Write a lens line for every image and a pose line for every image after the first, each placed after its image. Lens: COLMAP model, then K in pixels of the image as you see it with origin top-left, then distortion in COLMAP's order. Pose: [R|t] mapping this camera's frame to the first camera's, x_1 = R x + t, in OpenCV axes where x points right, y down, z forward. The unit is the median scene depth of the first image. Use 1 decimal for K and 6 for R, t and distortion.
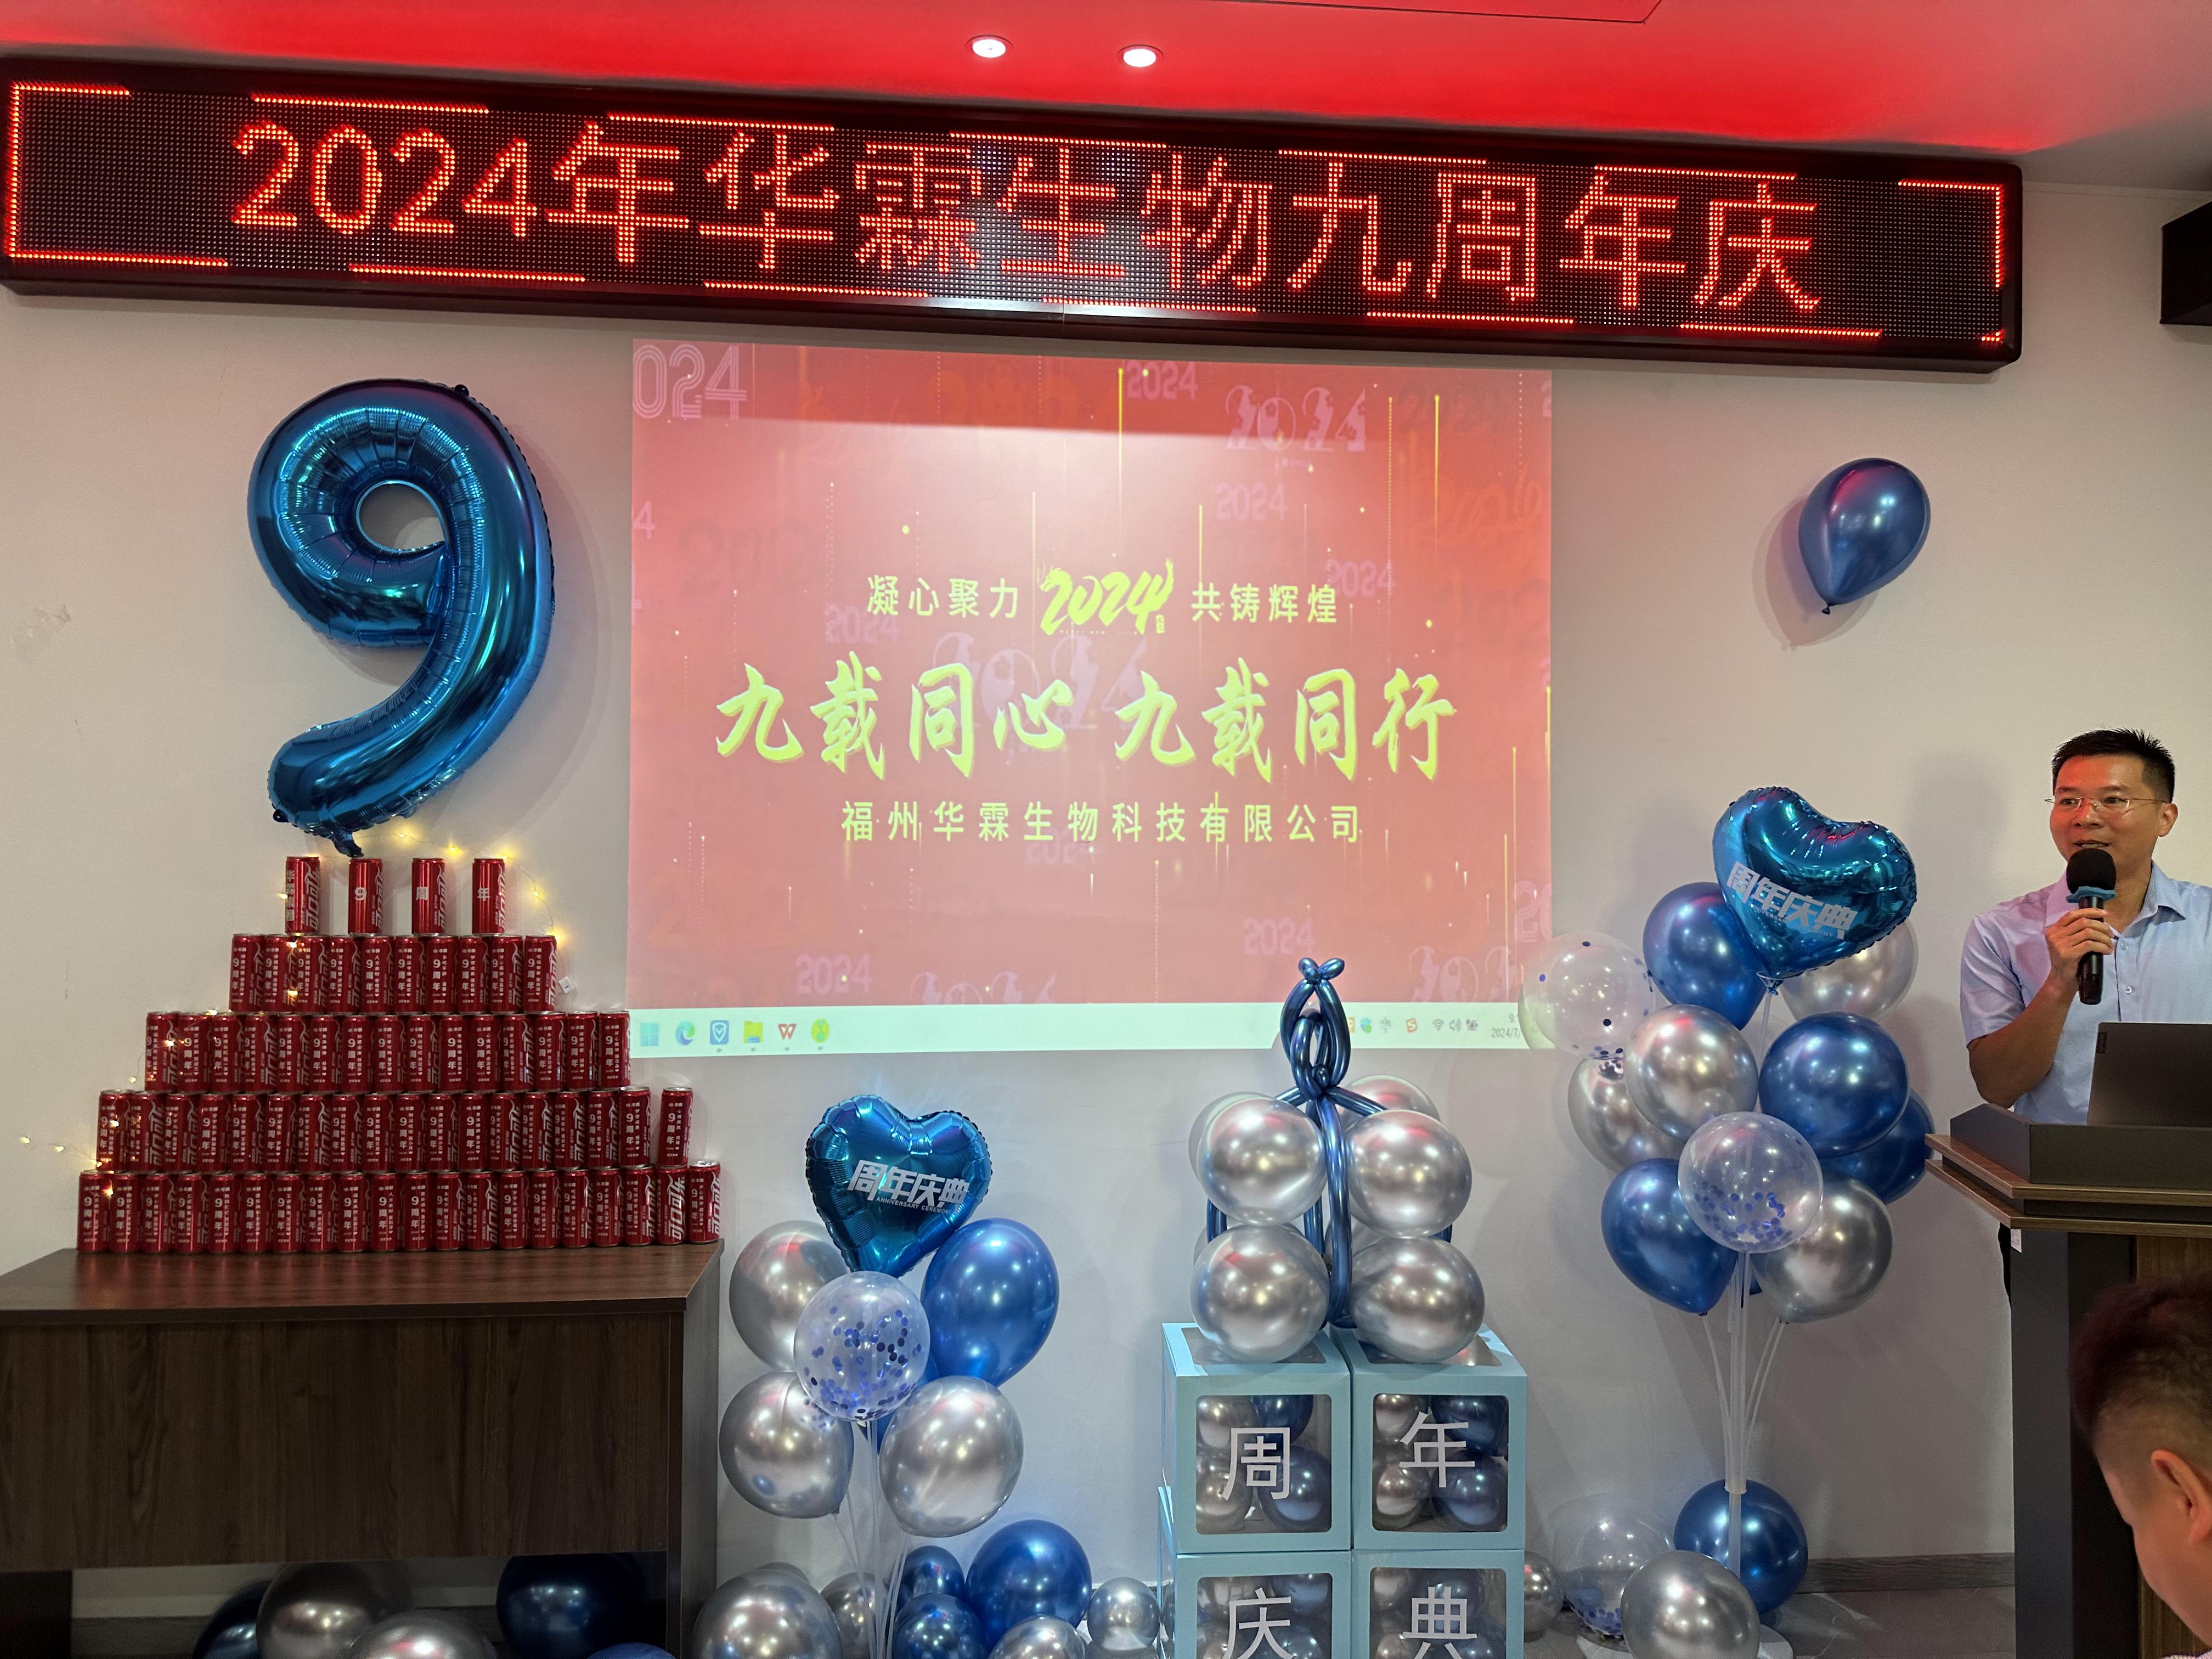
lens RADIAL K [[1696.3, 0, 1076.1], [0, 1696.3, 827.8], [0, 0, 1]] dist [0.201101, -0.453389]
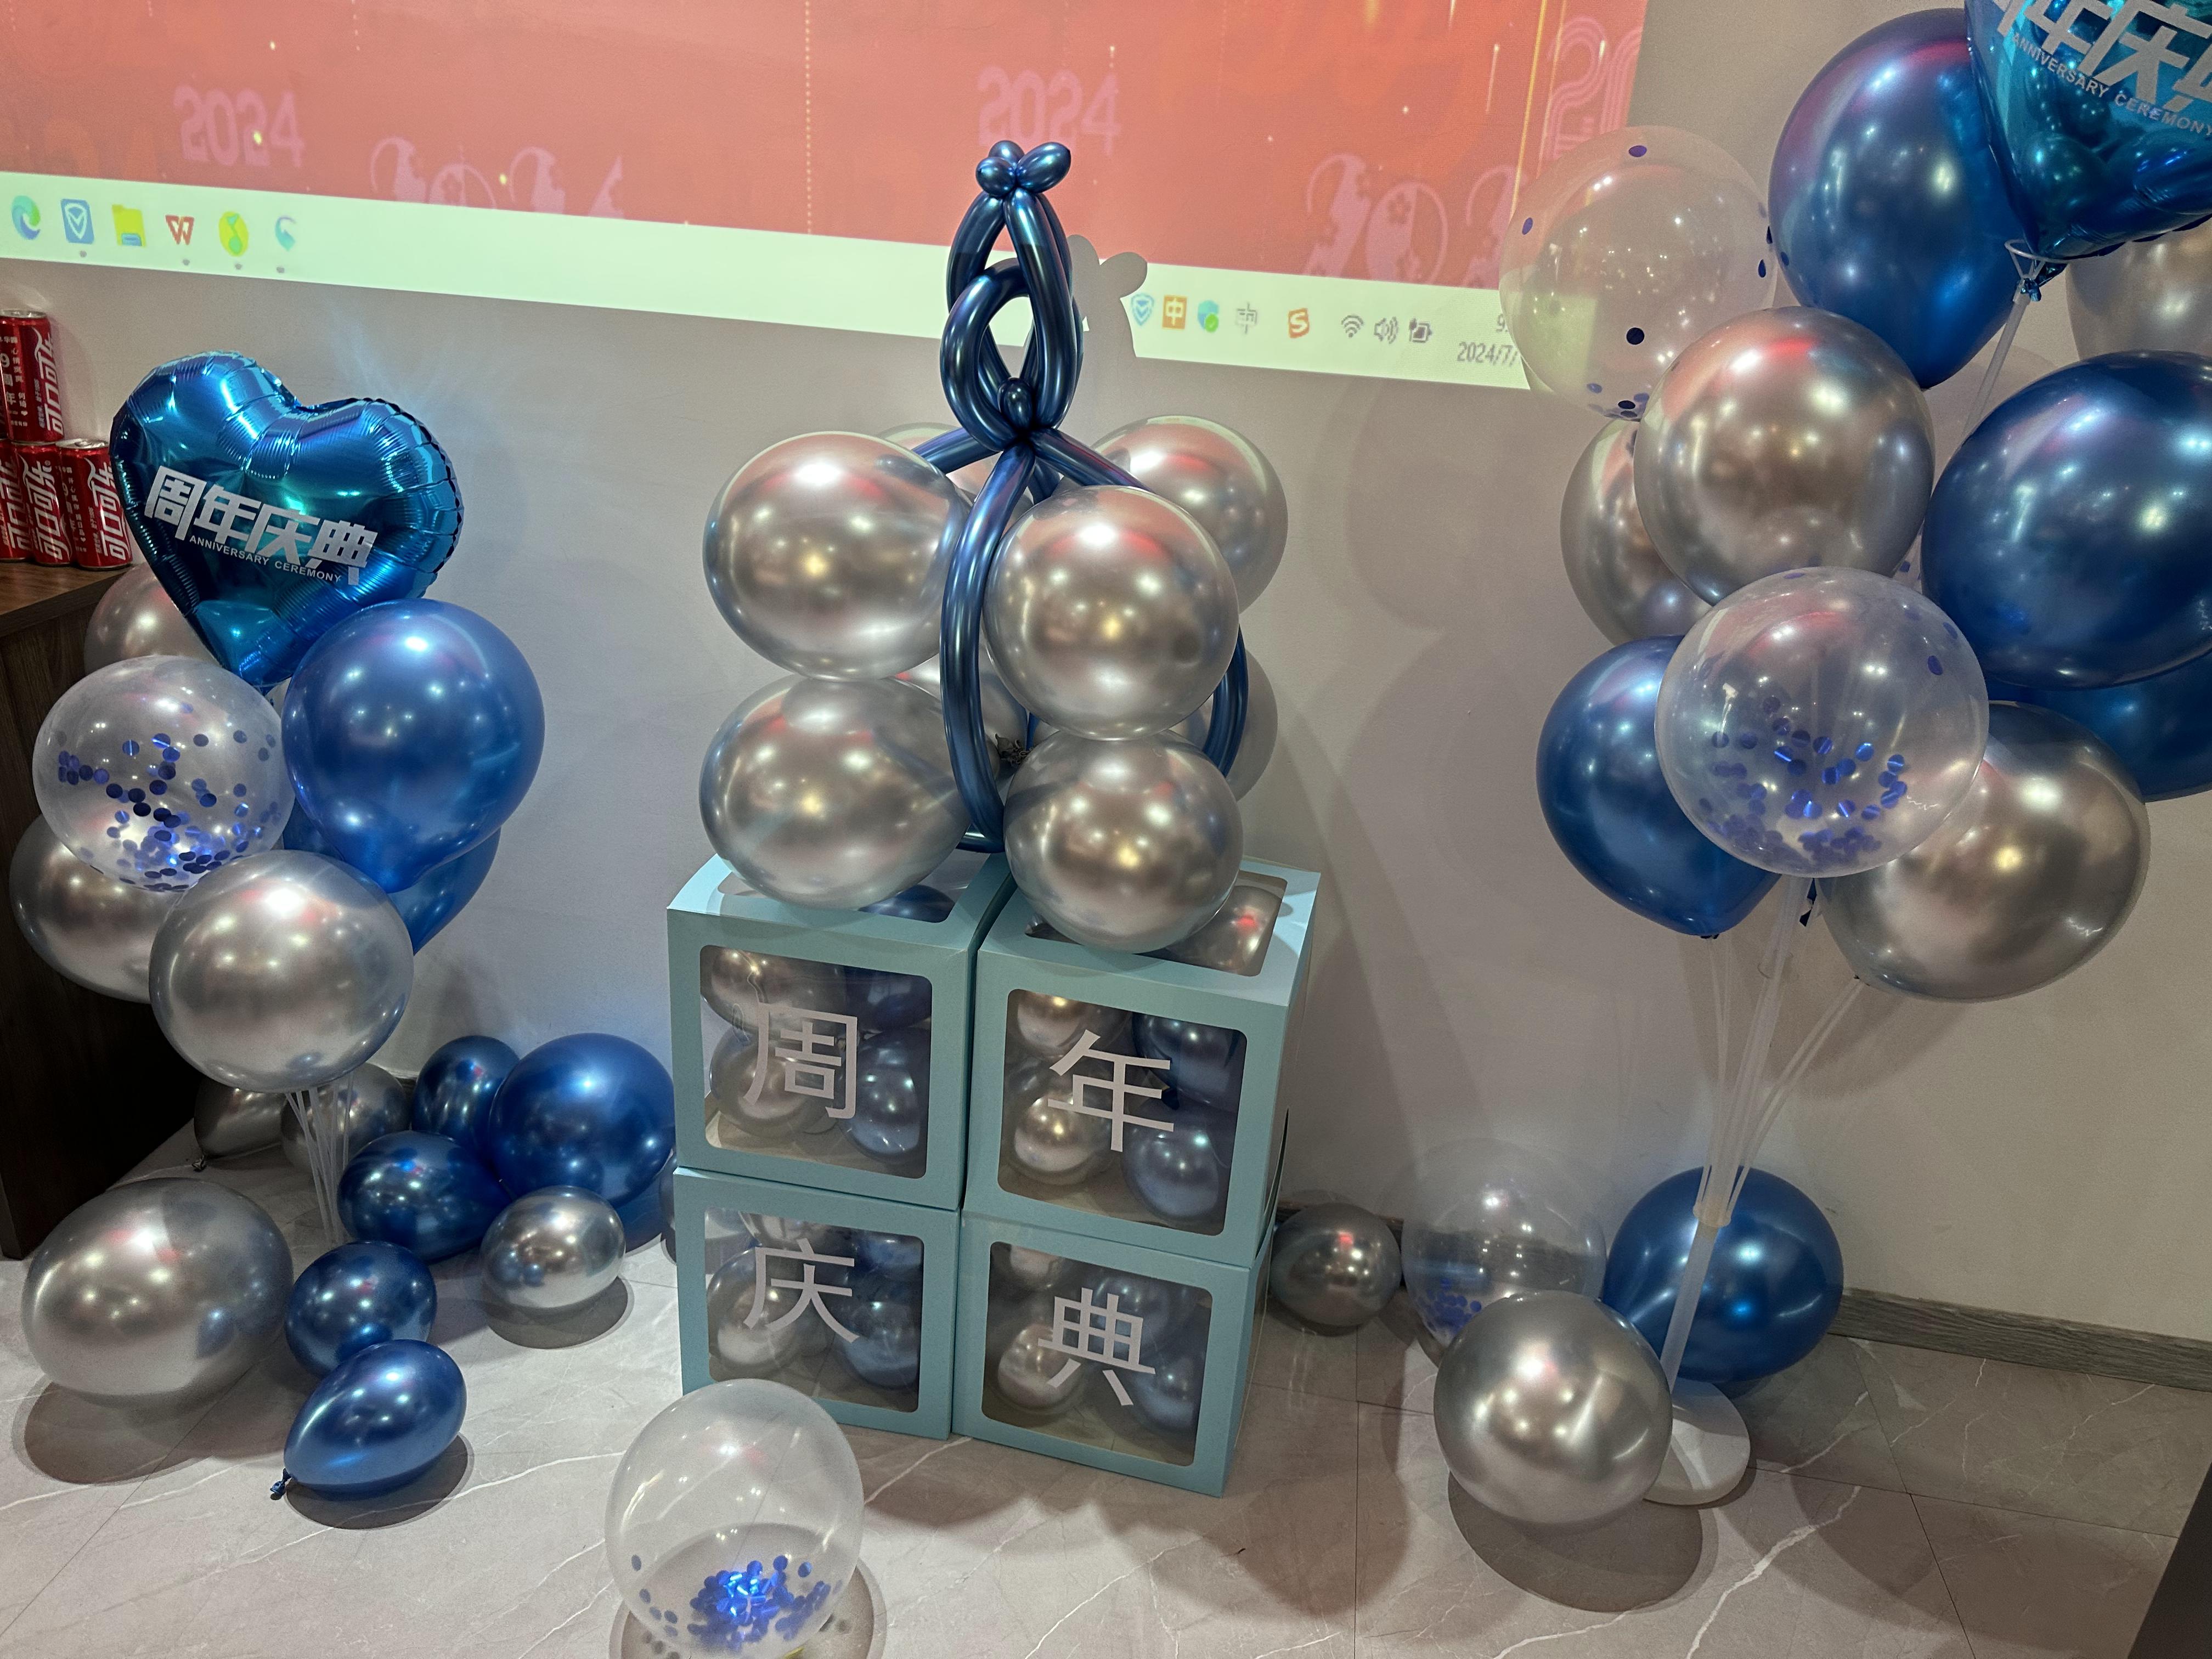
lens RADIAL K [[1595.6, 0, 1106.0], [0, 1595.6, 829.5], [0, 0, 1]] dist [0.008791, -0.008927]
pose [[0.965411, 0.155038, -0.209631, 0.263640], [-0.058755, 0.912686, 0.404416, 0.064726], [0.254027, -0.378110, 0.890226, 0.503722]]
